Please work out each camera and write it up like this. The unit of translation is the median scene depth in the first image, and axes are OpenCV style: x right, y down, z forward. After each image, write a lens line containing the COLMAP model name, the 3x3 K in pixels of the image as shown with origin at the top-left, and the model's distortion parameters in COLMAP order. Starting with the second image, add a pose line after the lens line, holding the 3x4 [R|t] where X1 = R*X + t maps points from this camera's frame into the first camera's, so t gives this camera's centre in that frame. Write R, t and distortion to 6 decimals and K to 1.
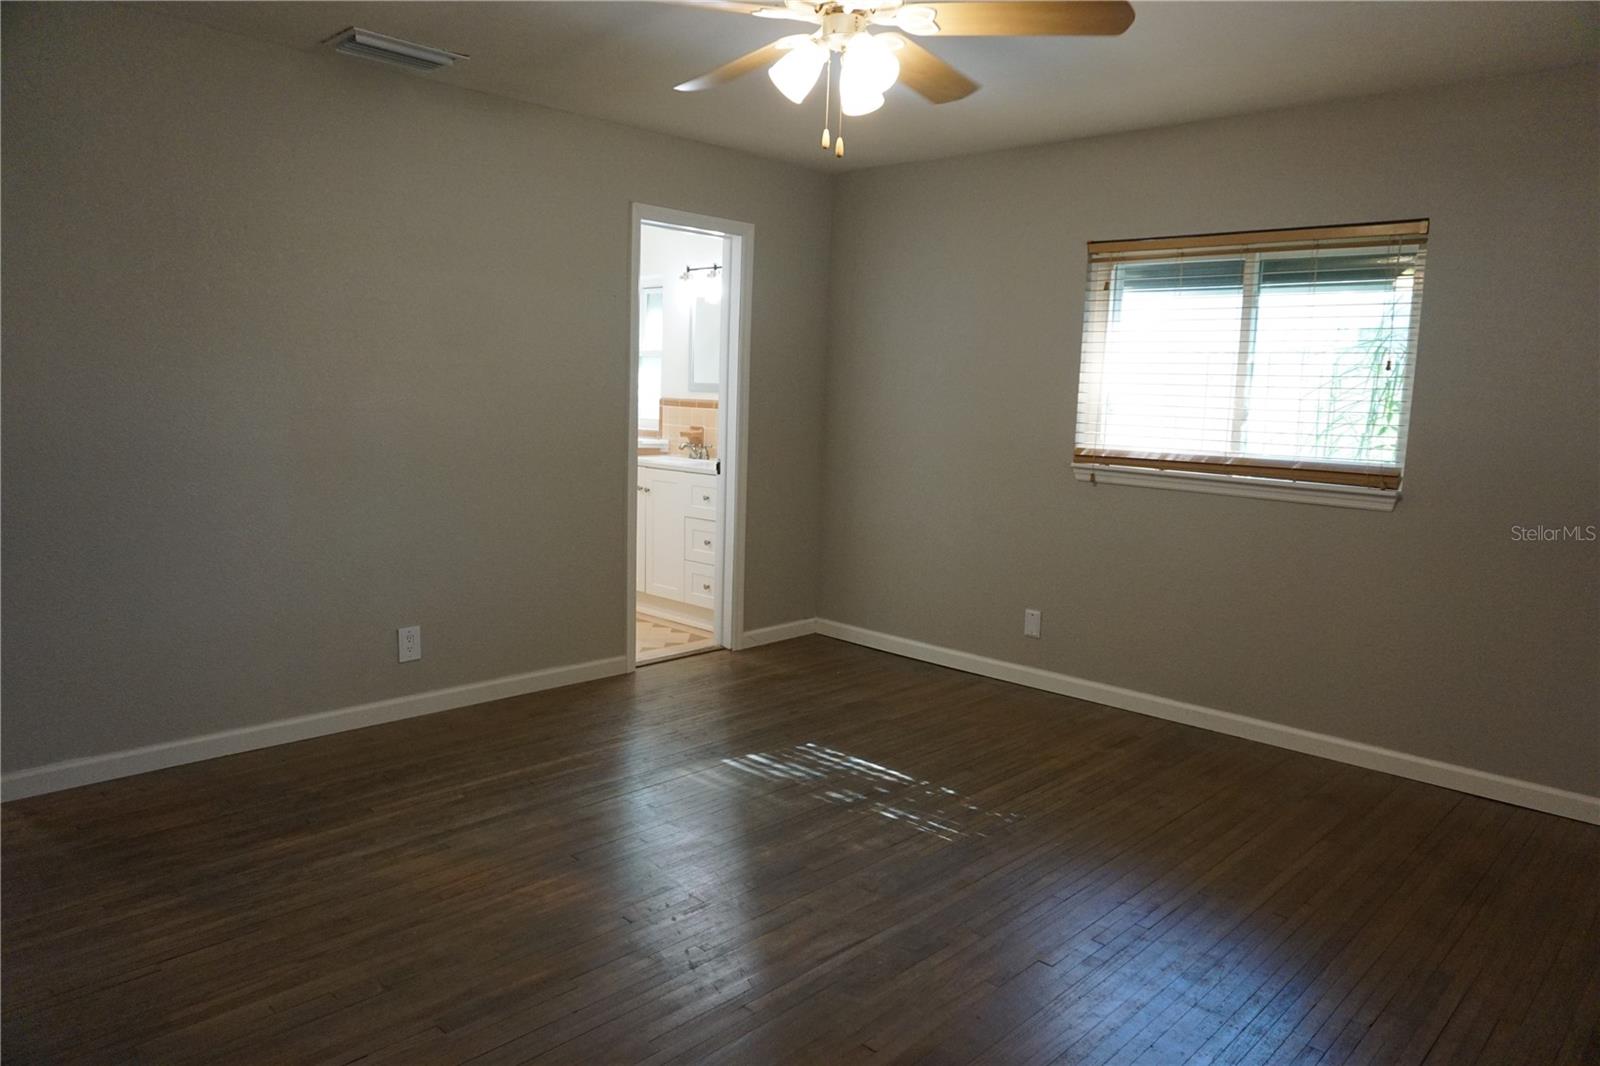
lens RADIAL K [[1064.2, 0, 801.0], [0, 1064.2, 531.2], [0, 0, 1]] dist [-0.049374, 0.033064]
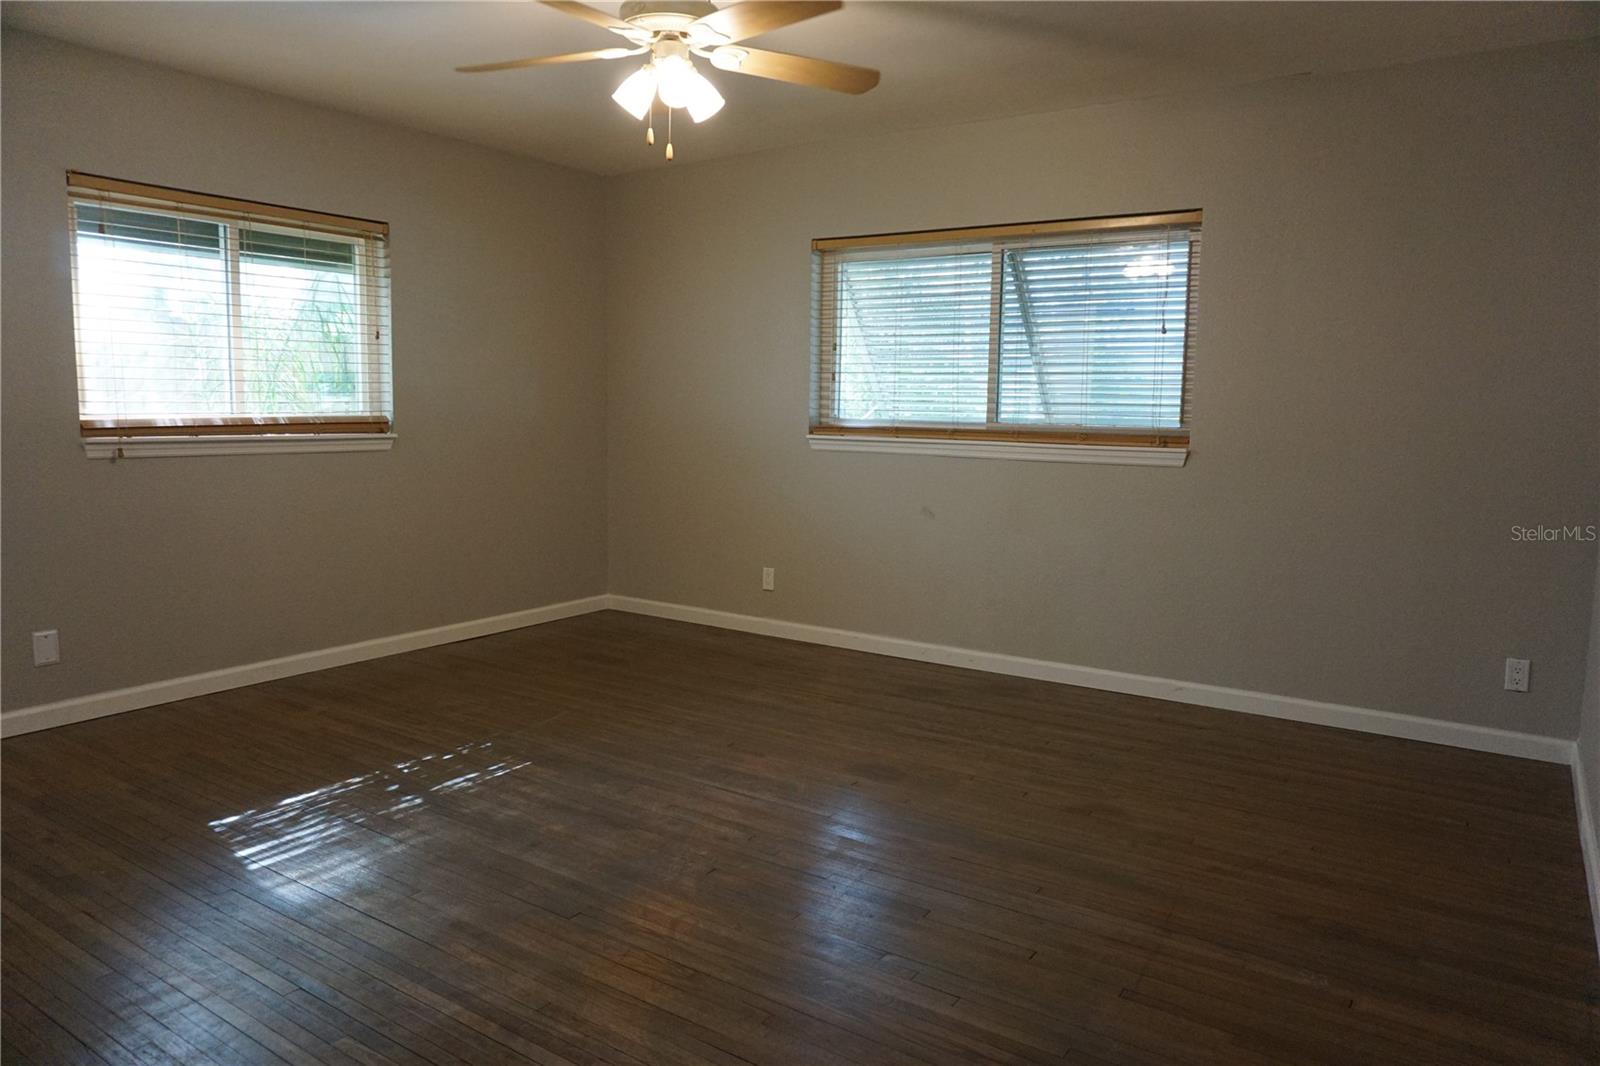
lens RADIAL K [[1064.2, 0, 801.0], [0, 1064.2, 531.2], [0, 0, 1]] dist [-0.049374, 0.033064]
pose [[-0.169904, -0.150329, 0.973927, -0.867630], [0.111772, 0.978979, 0.170607, -0.094181], [-0.979101, 0.137845, -0.149530, 0.781710]]
